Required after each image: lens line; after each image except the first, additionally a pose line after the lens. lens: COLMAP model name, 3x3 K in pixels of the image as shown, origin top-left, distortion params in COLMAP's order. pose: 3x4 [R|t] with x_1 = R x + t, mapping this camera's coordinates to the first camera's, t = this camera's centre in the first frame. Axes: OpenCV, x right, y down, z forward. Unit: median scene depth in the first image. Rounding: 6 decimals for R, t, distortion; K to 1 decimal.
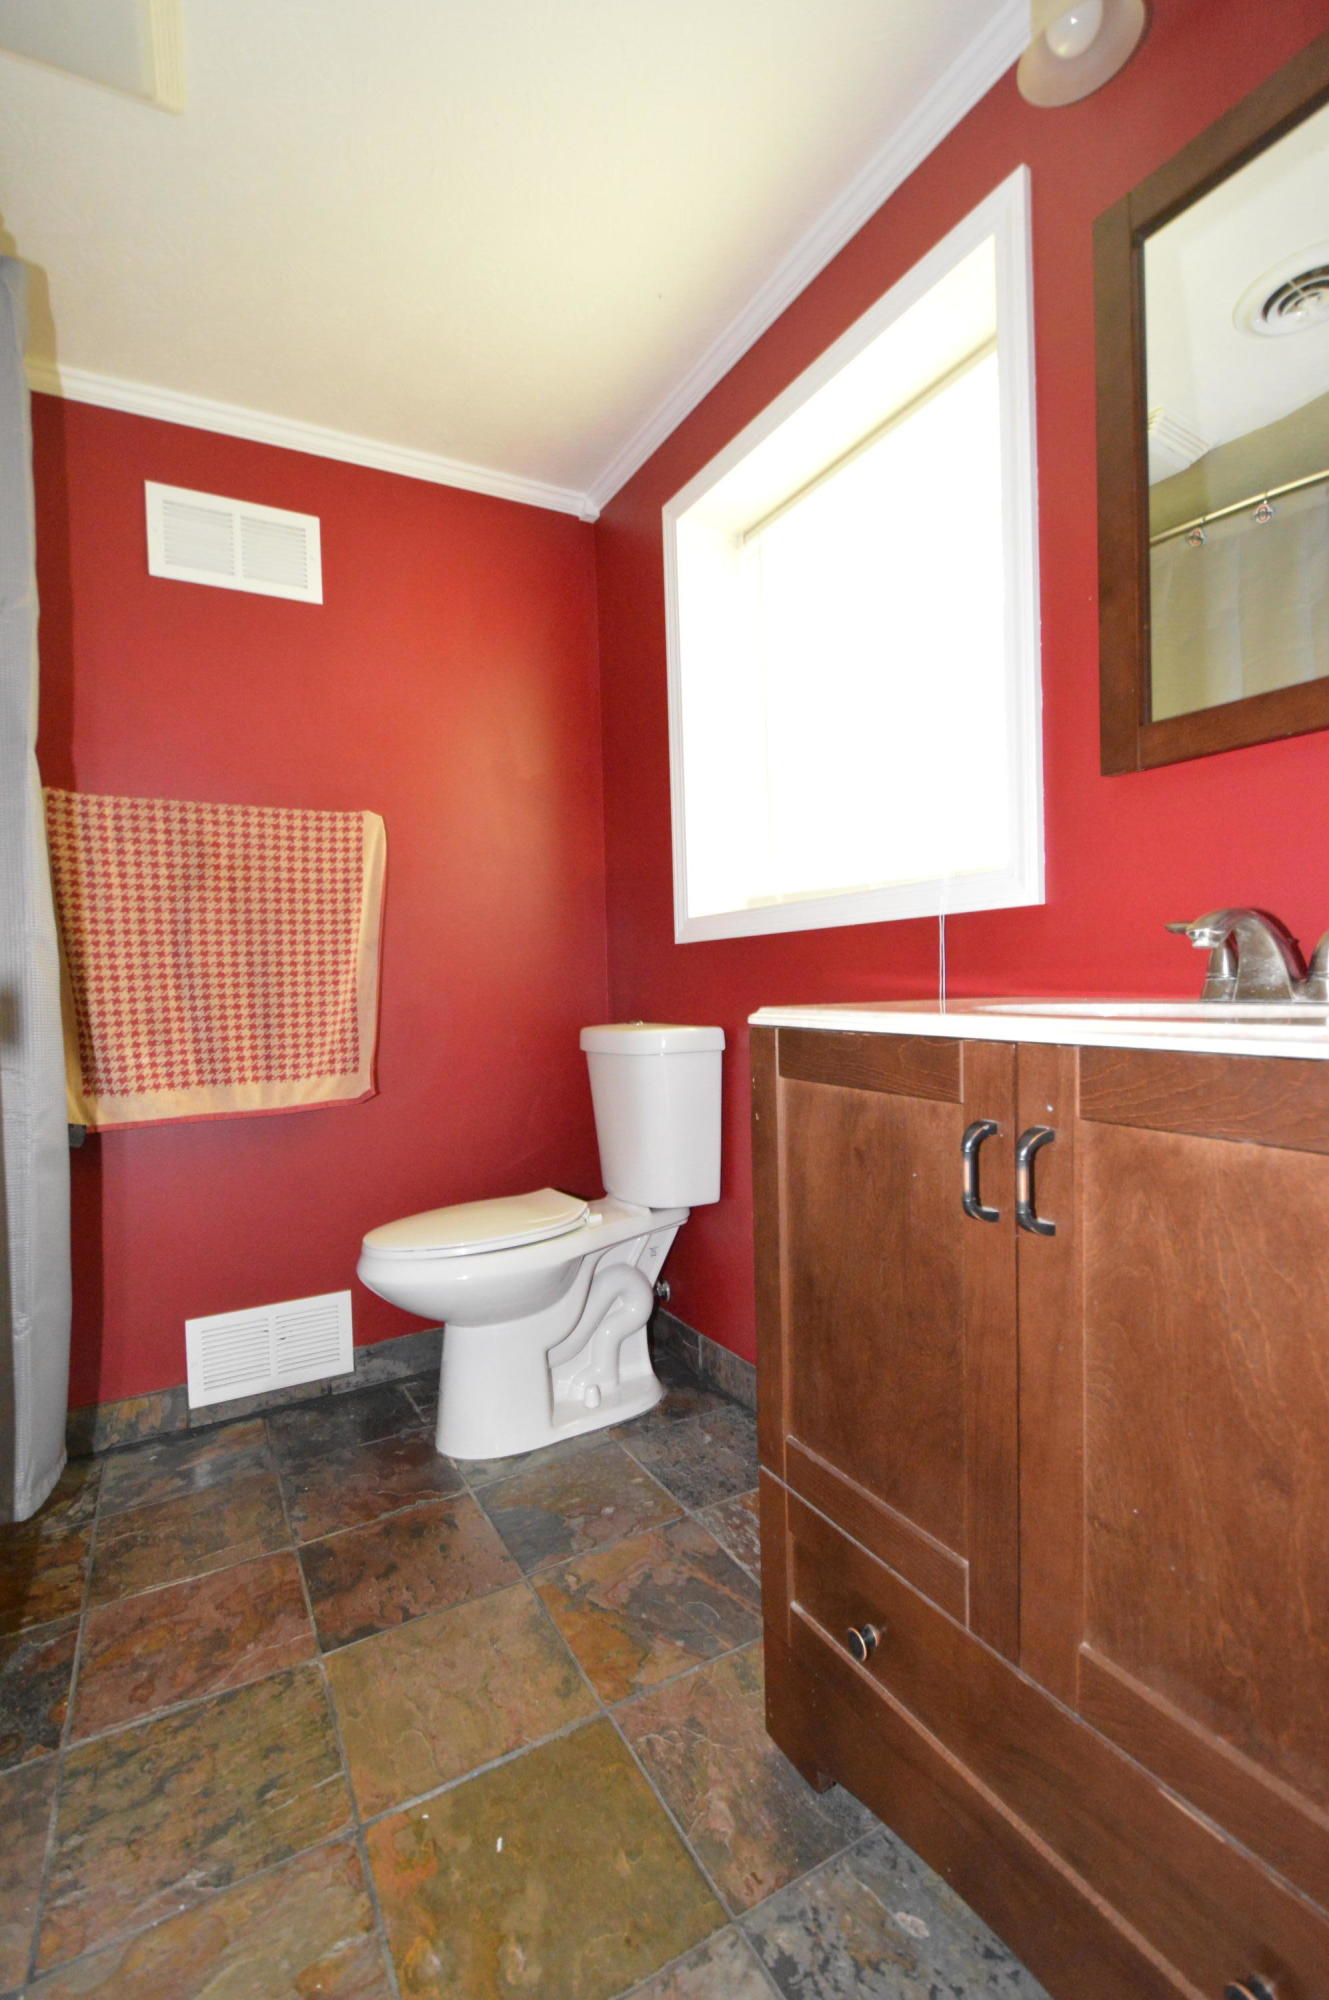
lens RADIAL K [[890.2, 0, 672.6], [0, 890.2, 1005.0], [0, 0, 1]] dist [0.010114, -0.012178]
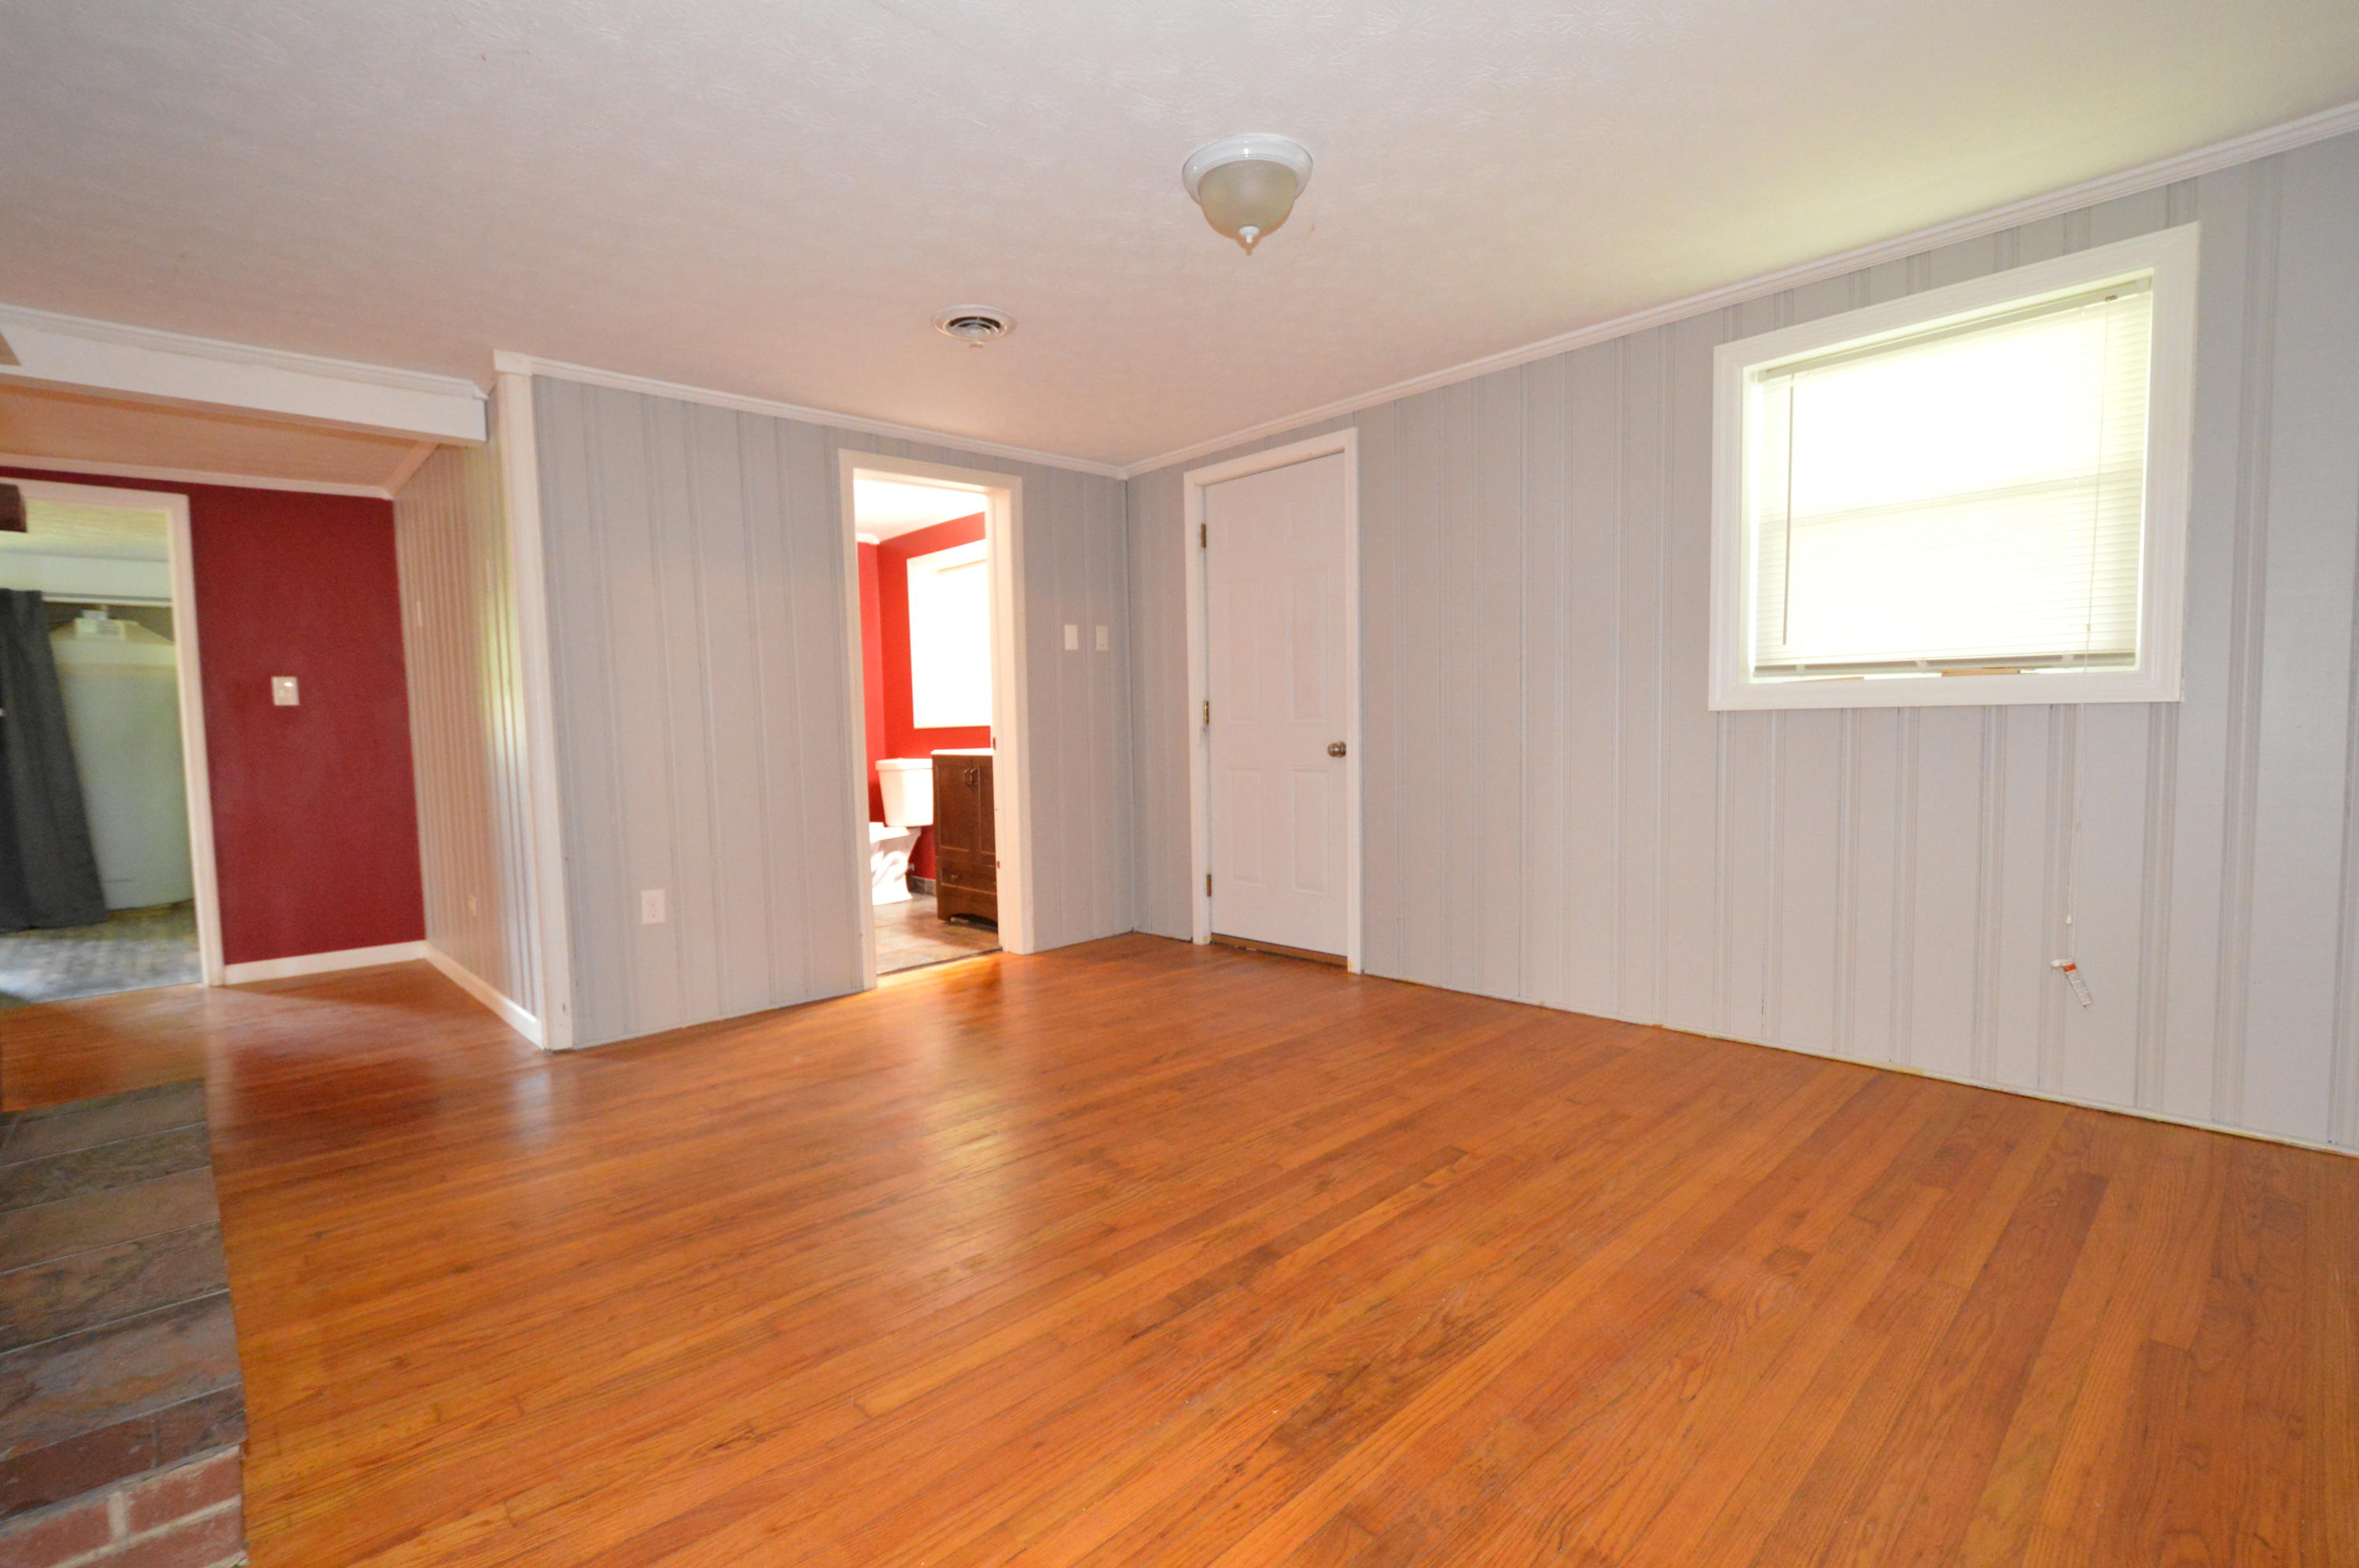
lens RADIAL K [[1050.0, 0, 1175.4], [0, 1050.0, 794.0], [0, 0, 1]] dist [0.010114, -0.012178]
pose [[0.971199, -0.014796, 0.237810, 0.018944], [0.007658, 0.999493, 0.030910, 0.056319], [-0.238146, -0.028199, 0.970820, -3.603247]]
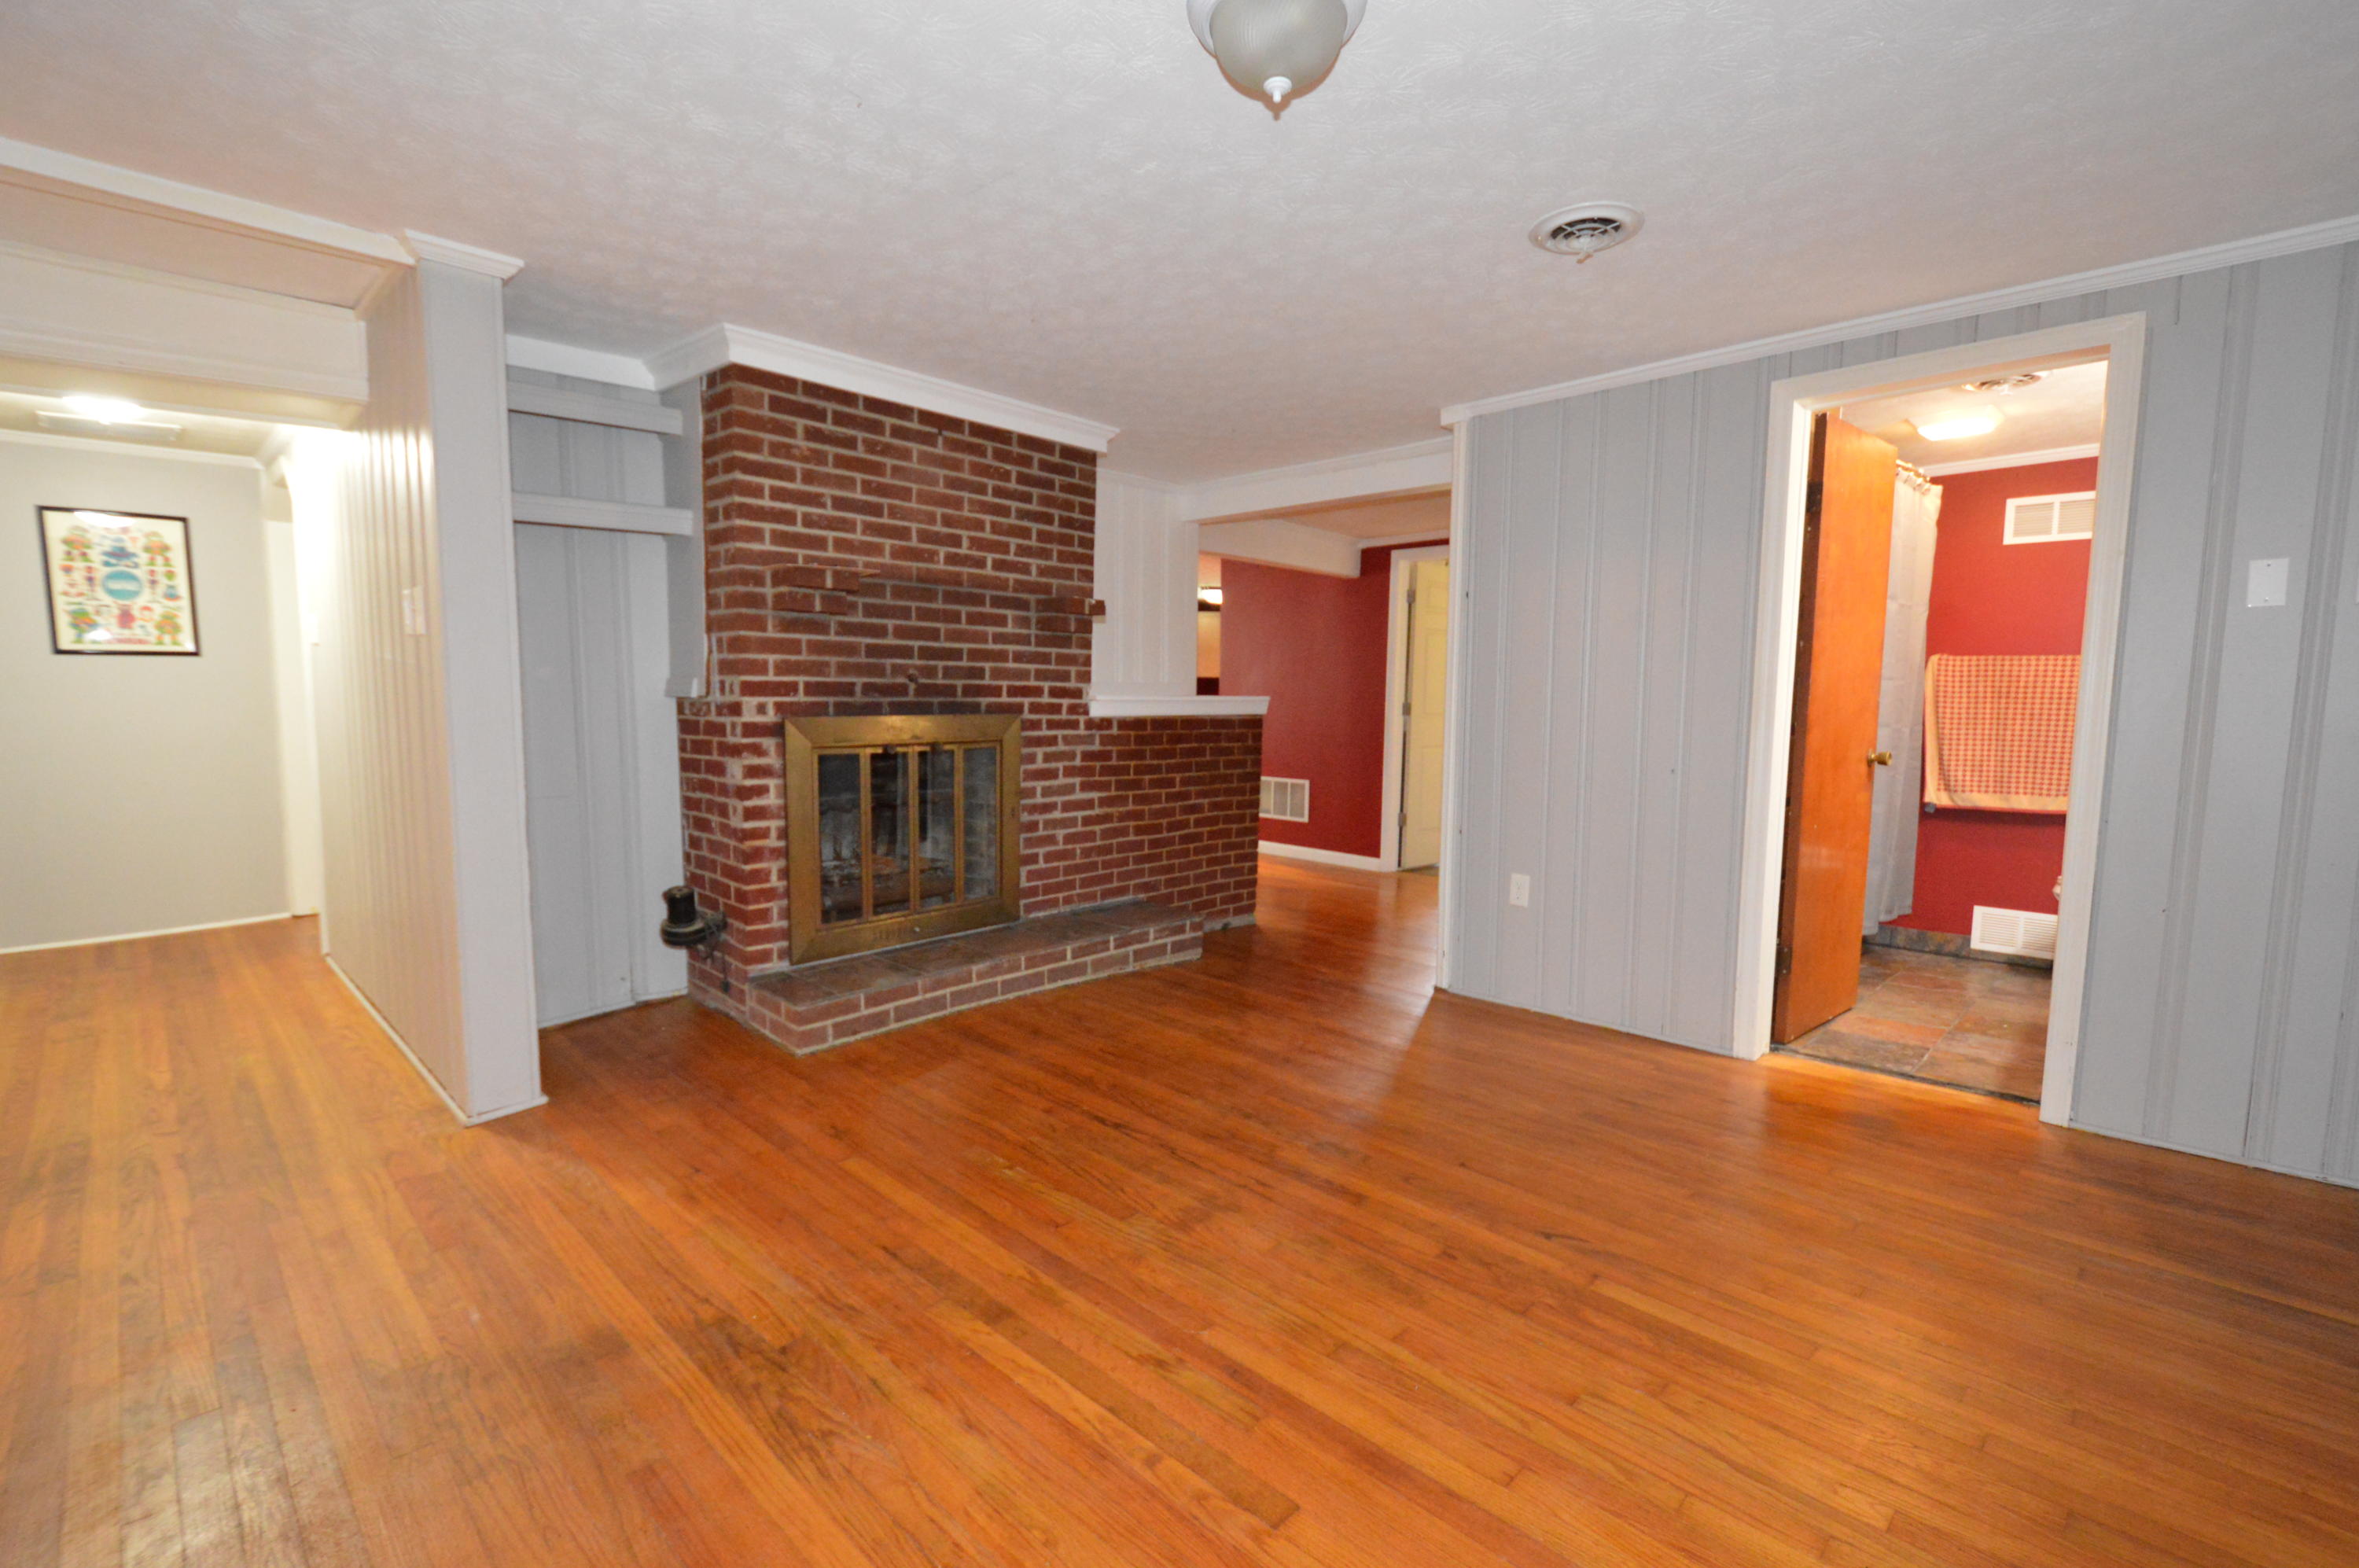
lens RADIAL K [[1050.0, 0, 1175.4], [0, 1050.0, 794.0], [0, 0, 1]] dist [0.010114, -0.012178]
pose [[0.278152, 0.113887, -0.953762, 1.936159], [-0.049640, 0.993324, 0.104134, -0.106641], [0.959254, 0.018380, 0.281948, -2.307605]]
